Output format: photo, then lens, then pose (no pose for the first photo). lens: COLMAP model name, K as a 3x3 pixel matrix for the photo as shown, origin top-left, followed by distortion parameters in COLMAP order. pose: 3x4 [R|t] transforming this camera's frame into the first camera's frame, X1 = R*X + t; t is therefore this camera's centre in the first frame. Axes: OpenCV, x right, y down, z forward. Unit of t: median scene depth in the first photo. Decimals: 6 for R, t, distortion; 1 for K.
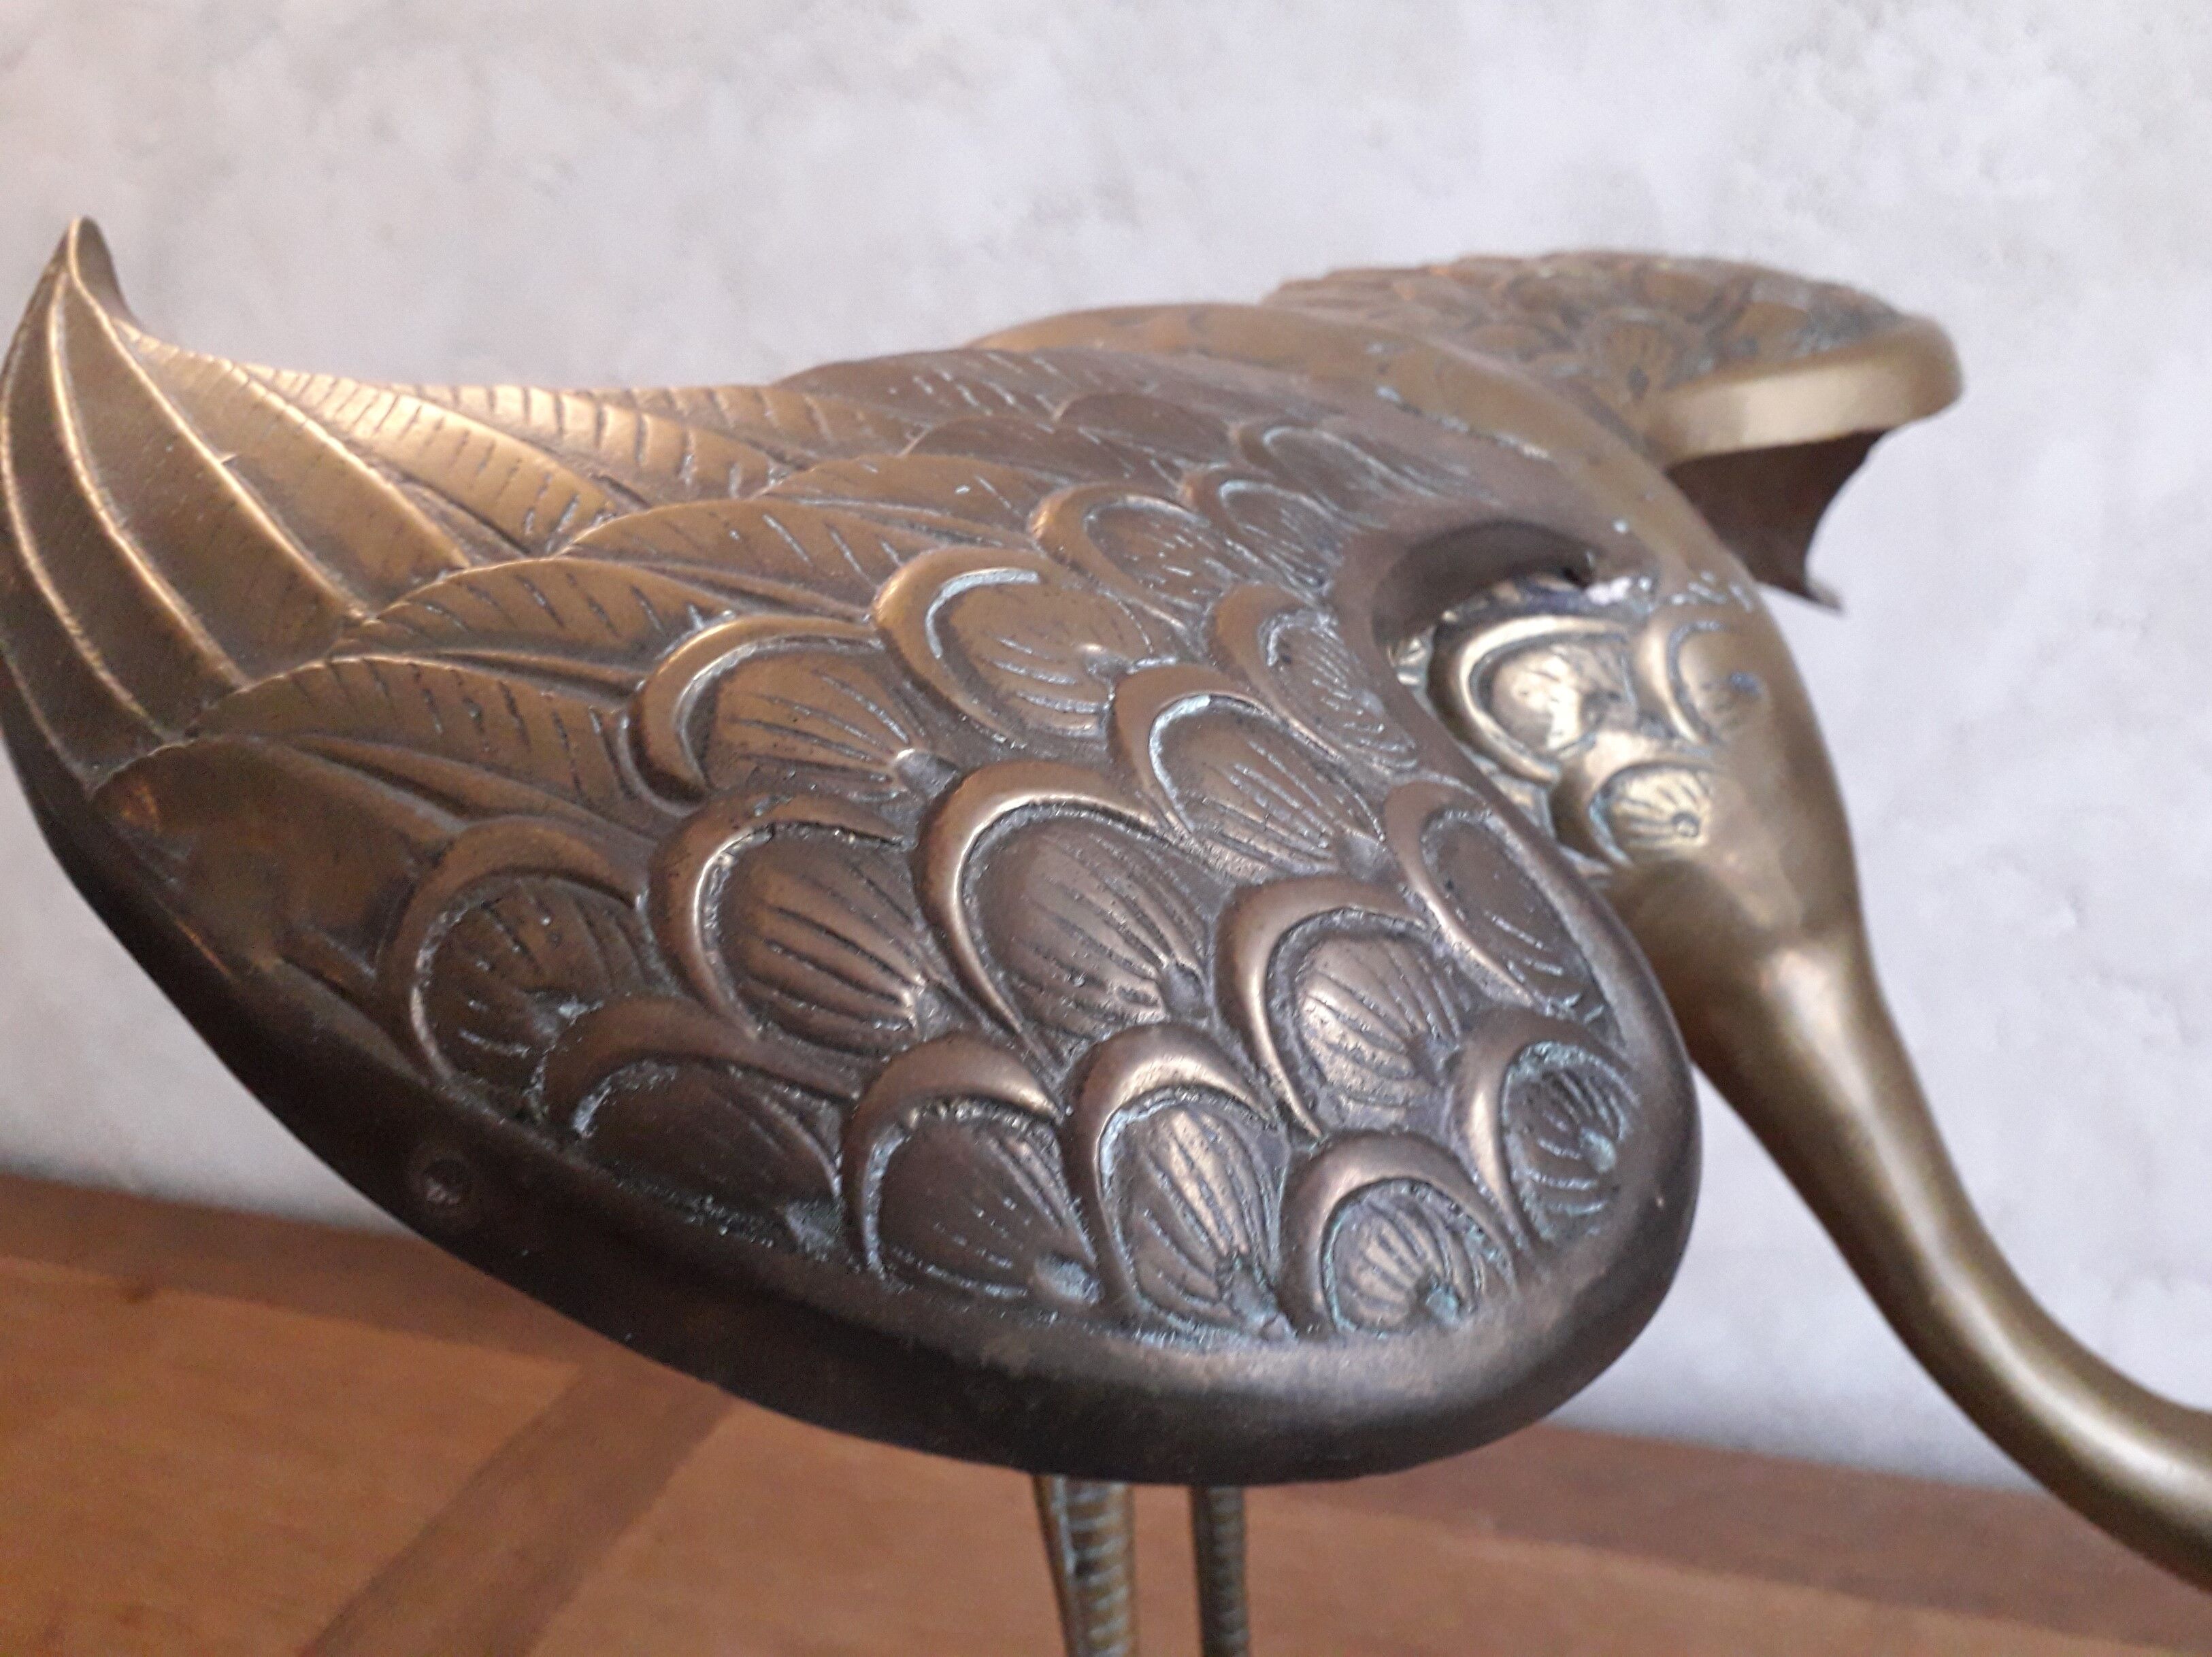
lens RADIAL K [[1825.2, 0, 1143.9], [0, 1825.2, 823.9], [0, 0, 1]] dist [-0.005283, -0.005162]
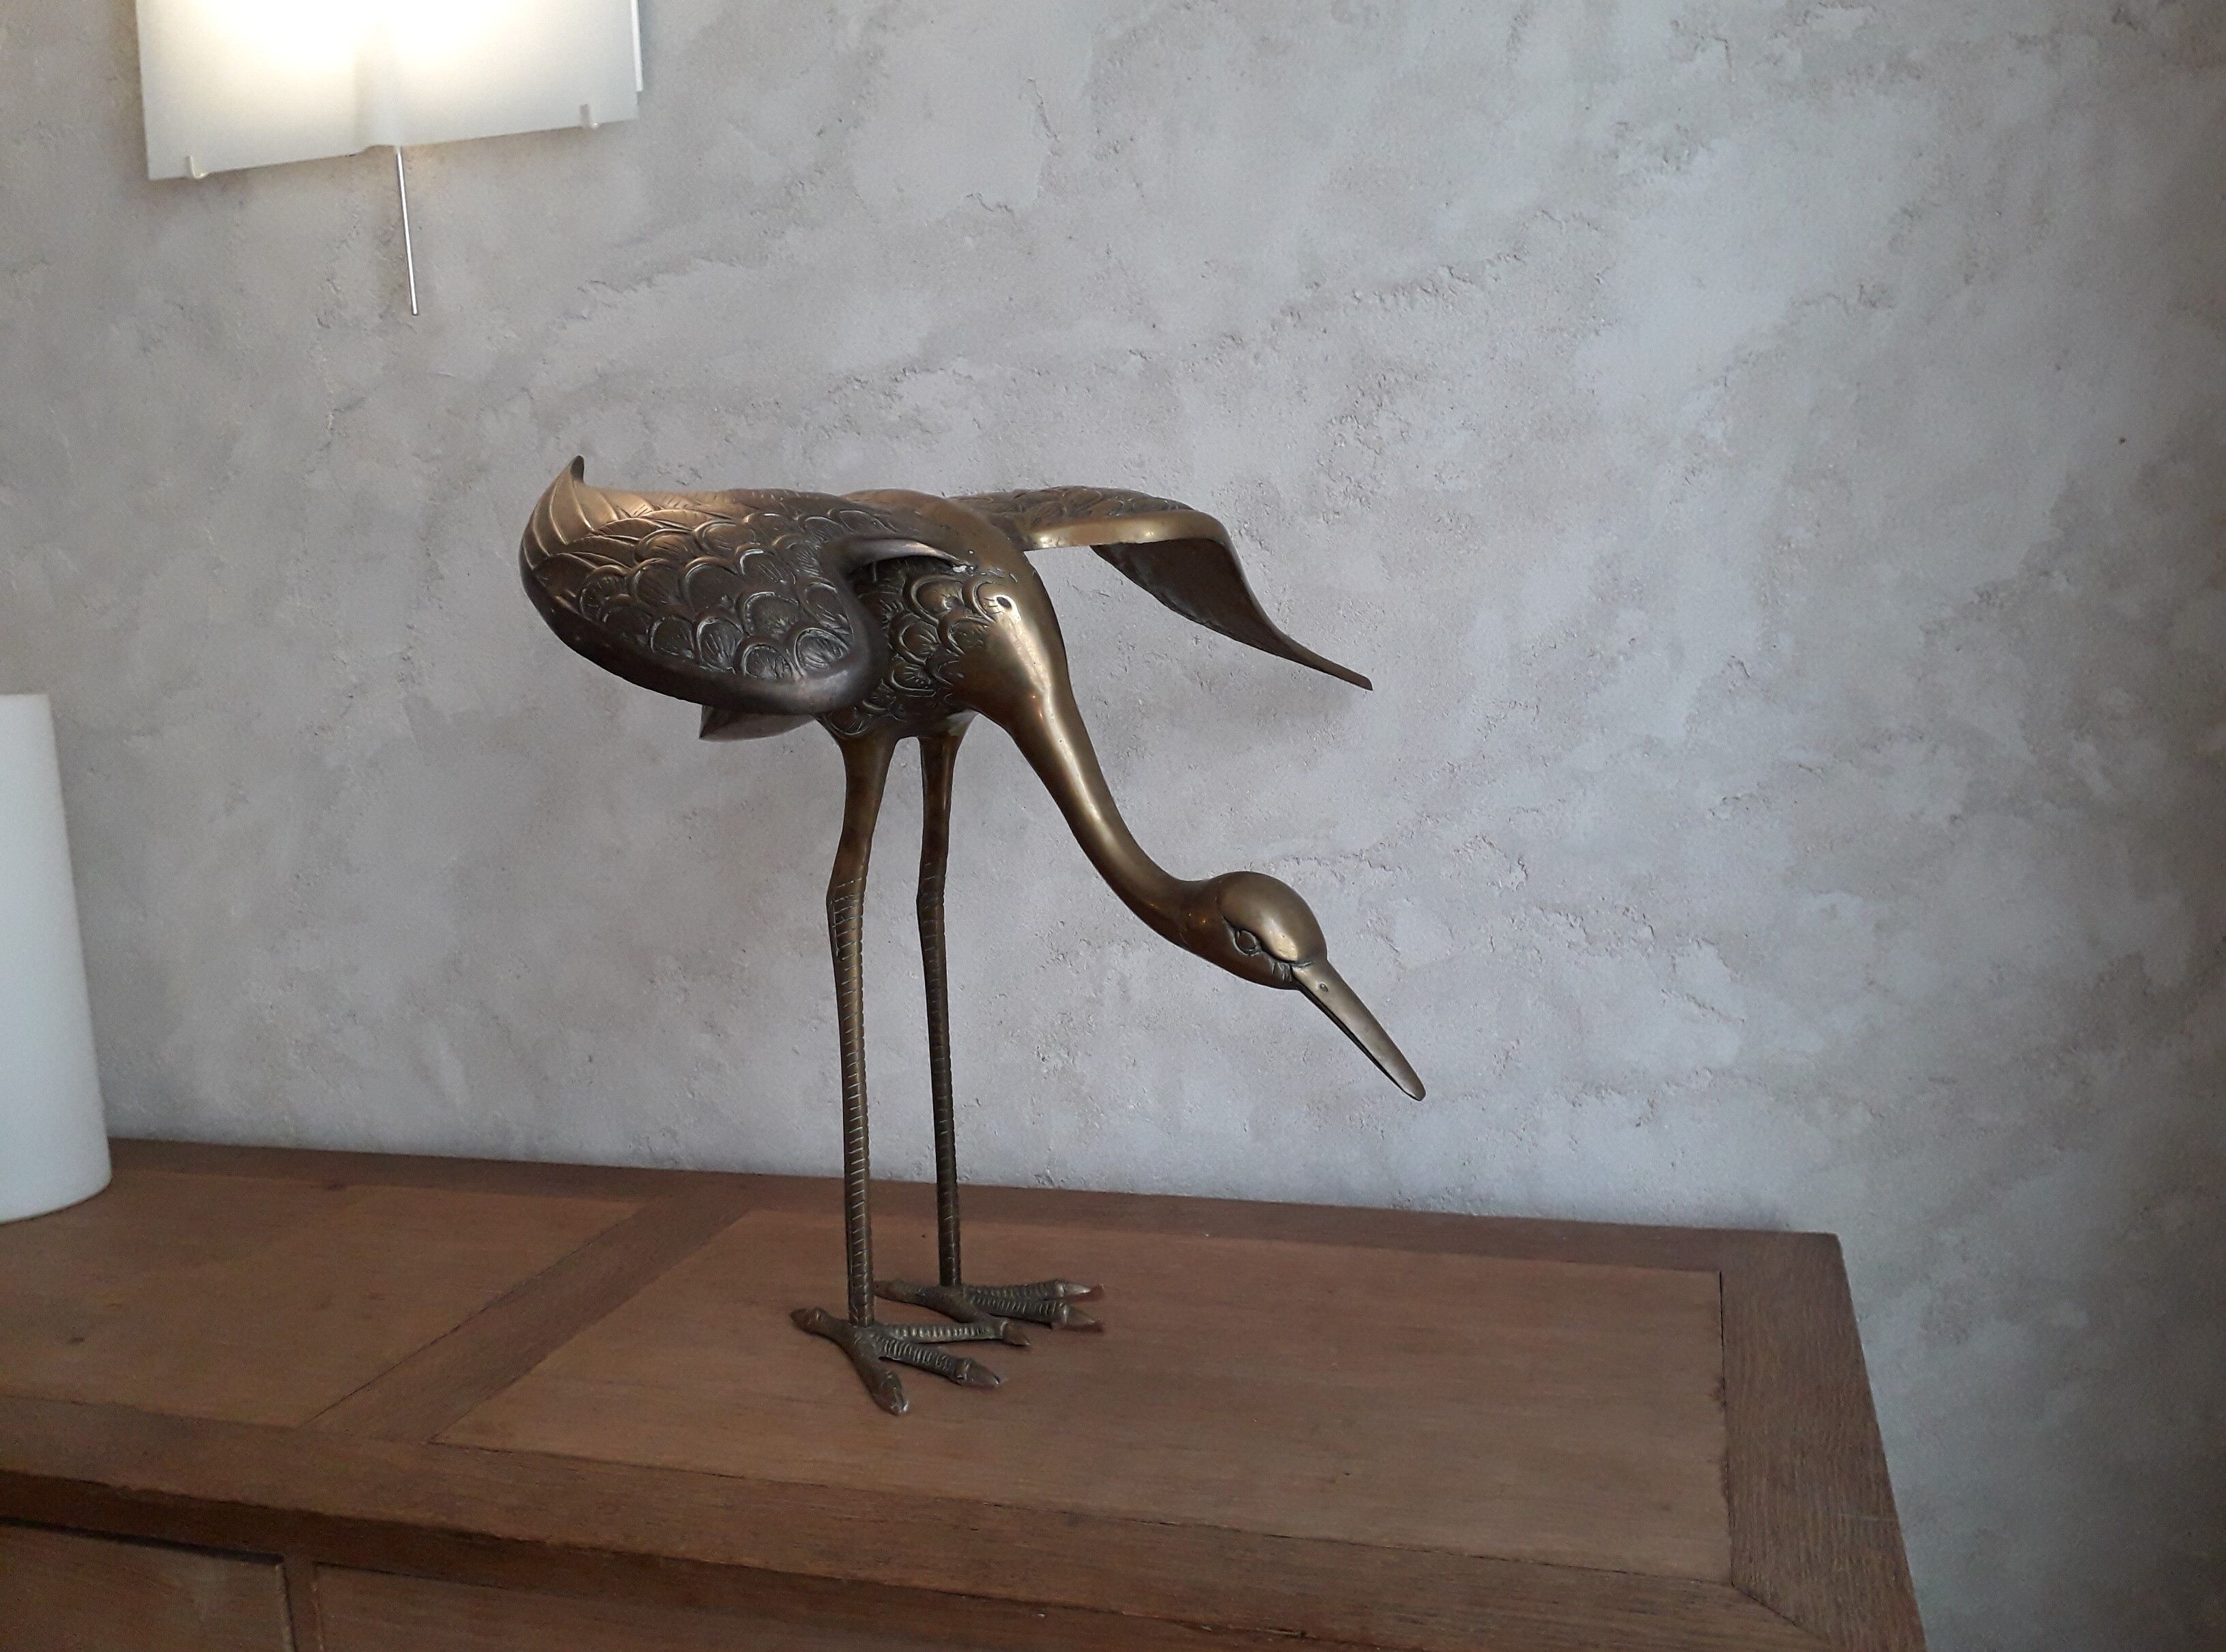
lens RADIAL K [[1707.2, 0, 1123.2], [0, 1707.2, 830.7], [0, 0, 1]] dist [0.201746, -0.498803]
pose [[0.999090, 0.017279, 0.038994, 0.050748], [-0.008924, 0.978716, -0.205028, 0.417997], [-0.041707, 0.204493, 0.977979, -0.770194]]
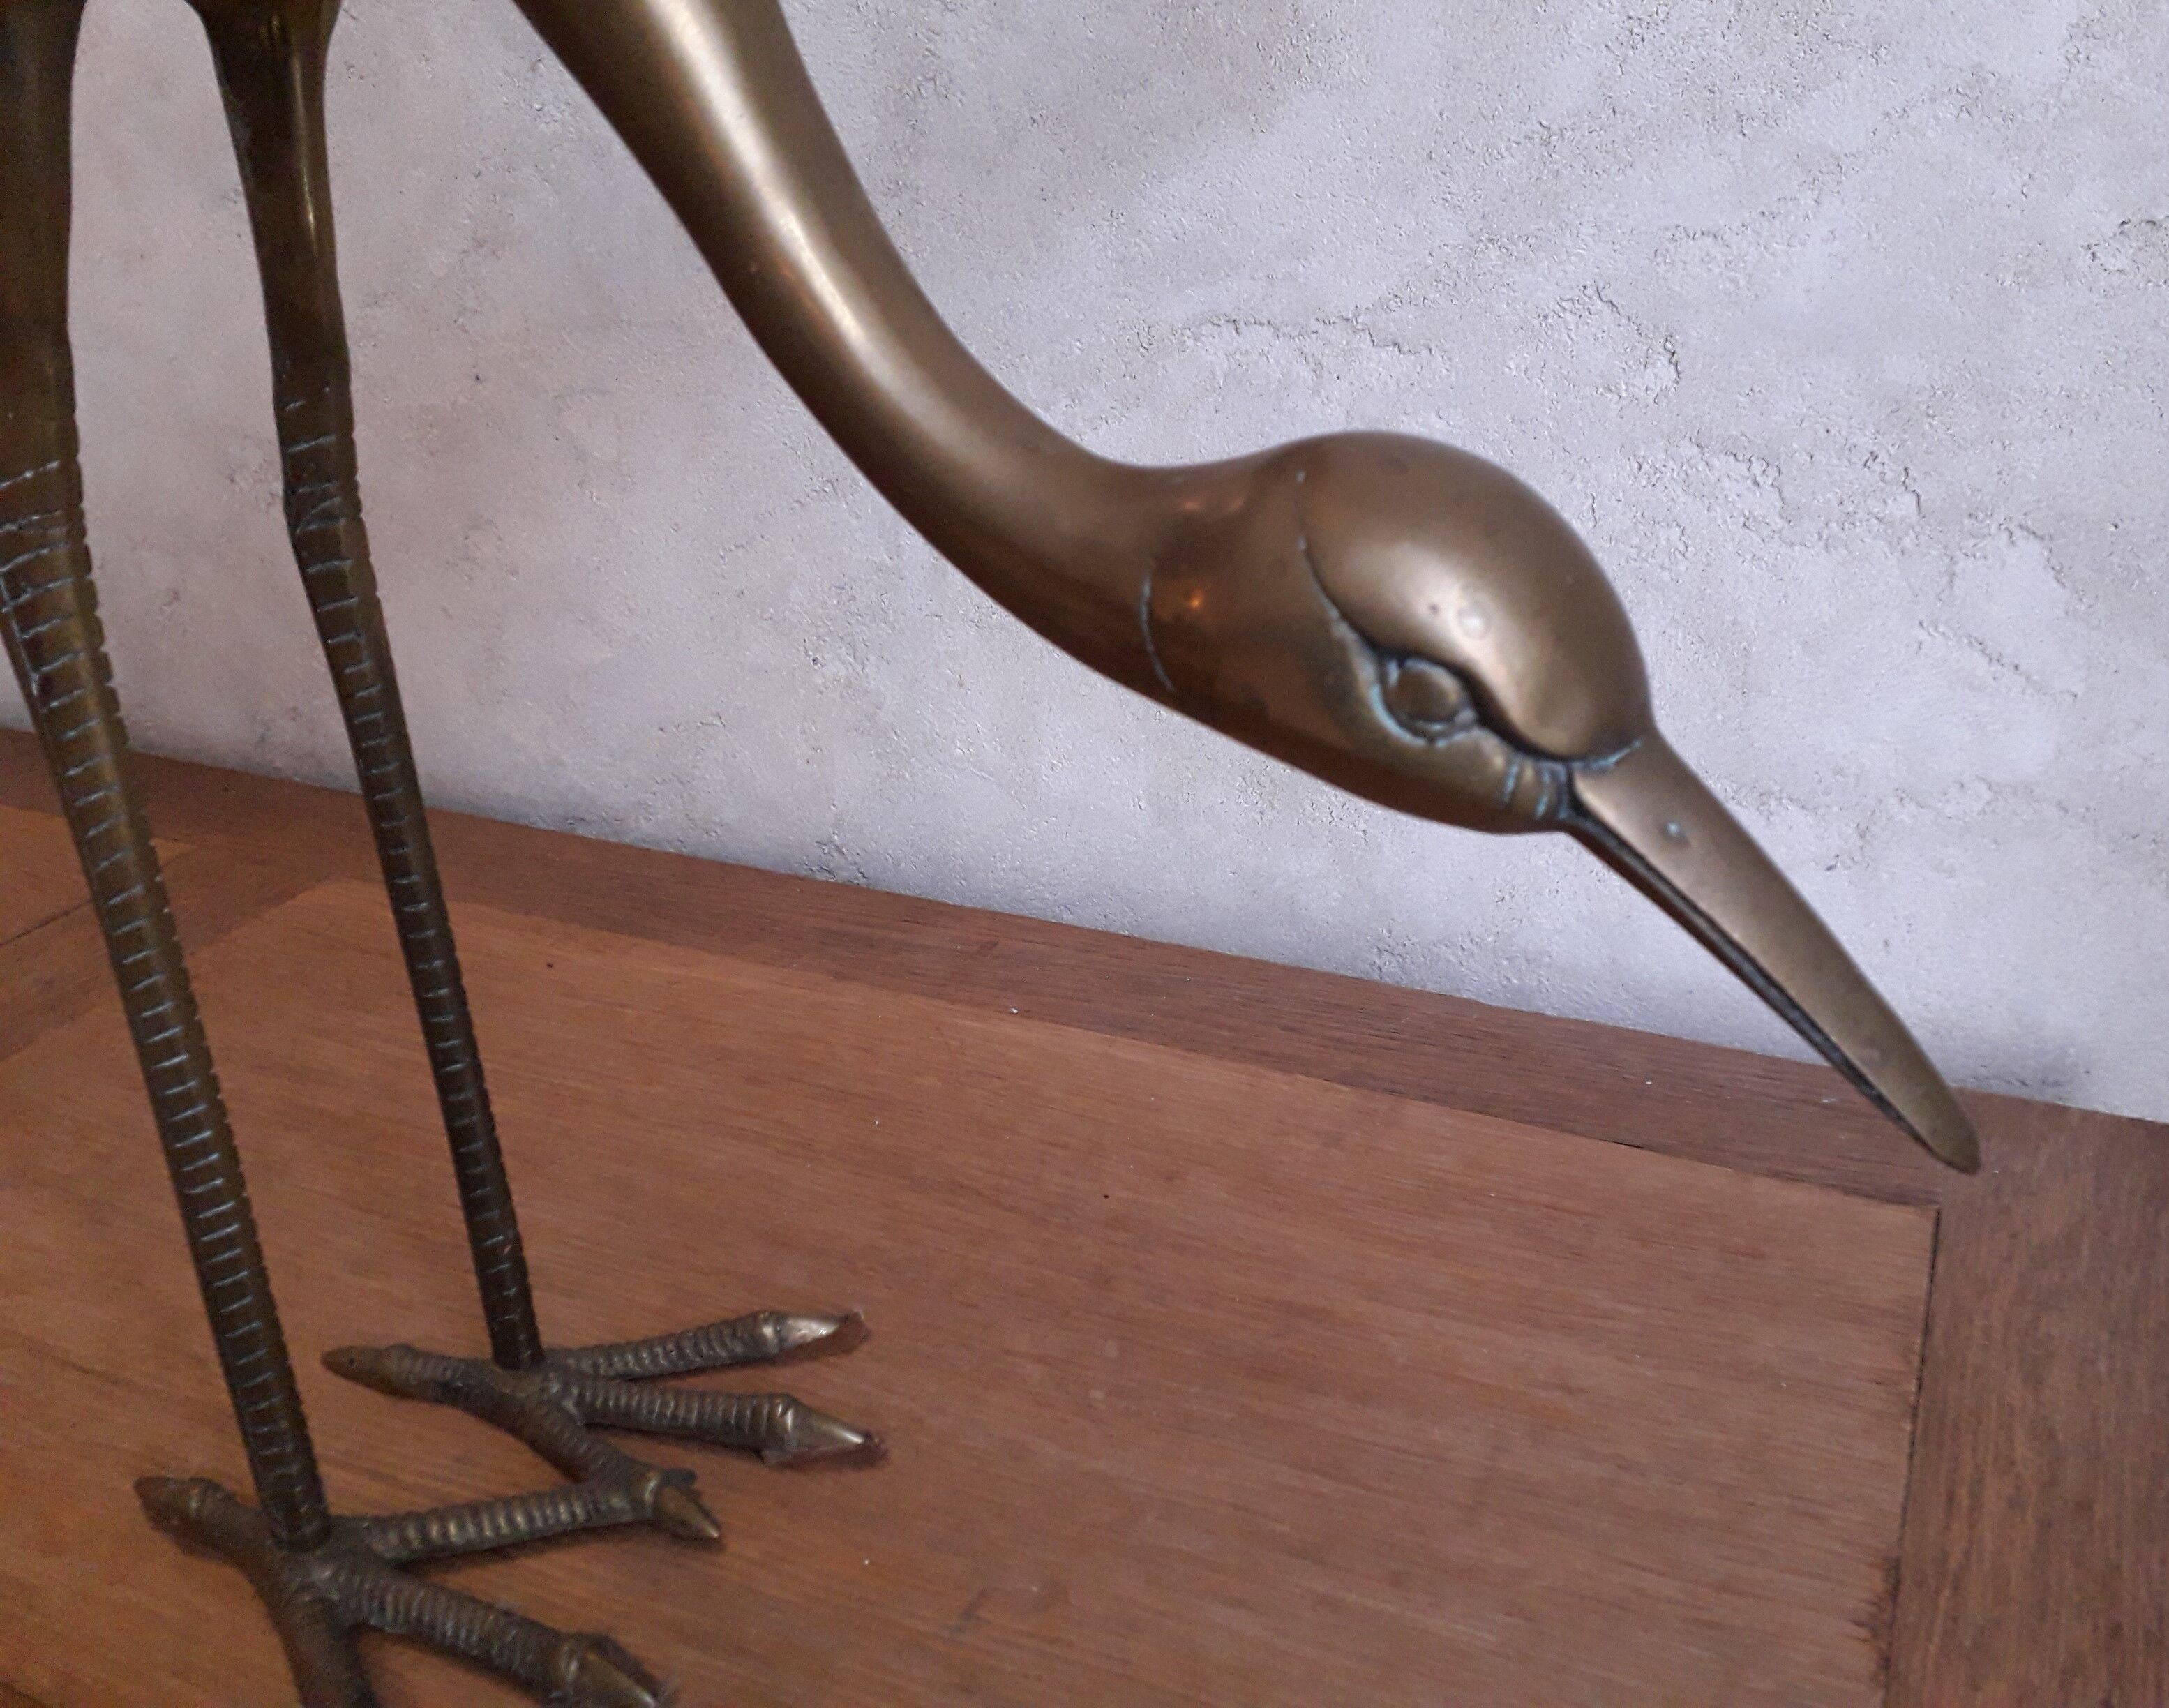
lens RADIAL K [[1797.0, 0, 1158.8], [0, 1797.0, 826.3], [0, 0, 1]] dist [0.158379, -0.389444]
pose [[0.996434, 0.069519, -0.047819, 0.365727], [-0.064390, 0.992747, 0.101520, 0.226220], [0.054530, -0.098079, 0.993684, 0.092981]]
